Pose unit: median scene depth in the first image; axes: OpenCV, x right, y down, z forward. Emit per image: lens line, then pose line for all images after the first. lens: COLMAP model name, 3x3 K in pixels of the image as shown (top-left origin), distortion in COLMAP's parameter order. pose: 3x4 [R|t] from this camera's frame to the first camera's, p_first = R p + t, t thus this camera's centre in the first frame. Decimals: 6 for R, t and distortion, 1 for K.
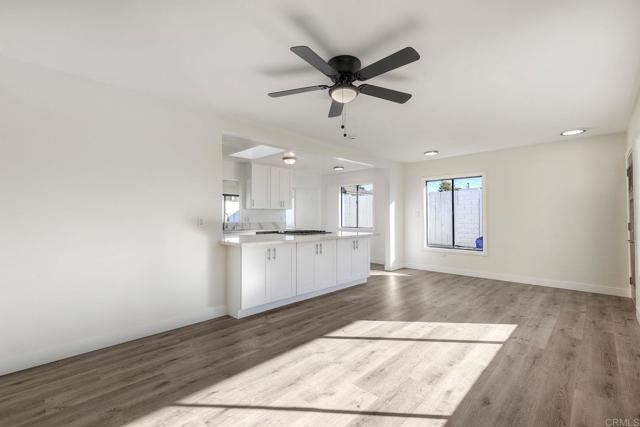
lens RADIAL K [[281.0, 0, 325.5], [0, 281.0, 211.6], [0, 0, 1]] dist [0.000866, 0.000800]
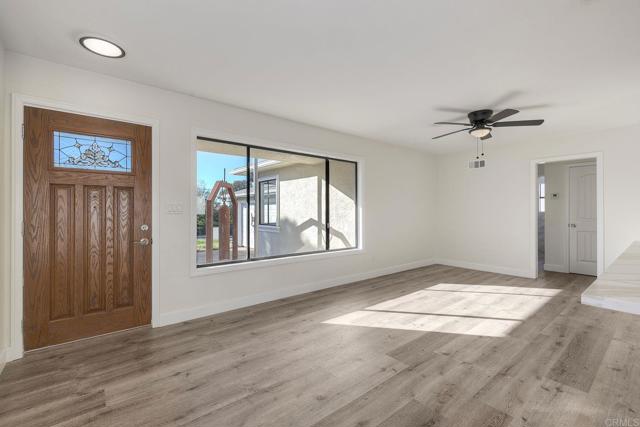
lens RADIAL K [[281.0, 0, 316.7], [0, 281.0, 211.6], [0, 0, 1]] dist [0.000866, 0.000800]
pose [[-0.992147, 0.001354, 0.125069, 0.527820], [-0.000861, 0.999844, -0.017651, 0.034463], [-0.125073, -0.017620, -0.991991, 1.813963]]
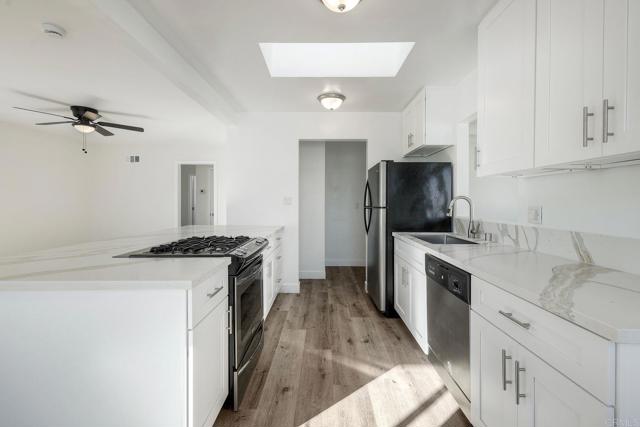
lens RADIAL K [[281.0, 0, 318.2], [0, 281.0, 205.4], [0, 0, 1]] dist [0.000866, 0.000800]
pose [[-0.727846, 0.005934, -0.685714, 0.126096], [0.012276, 0.999915, -0.004376, 0.033102], [0.685630, -0.011603, -0.727858, 2.108901]]
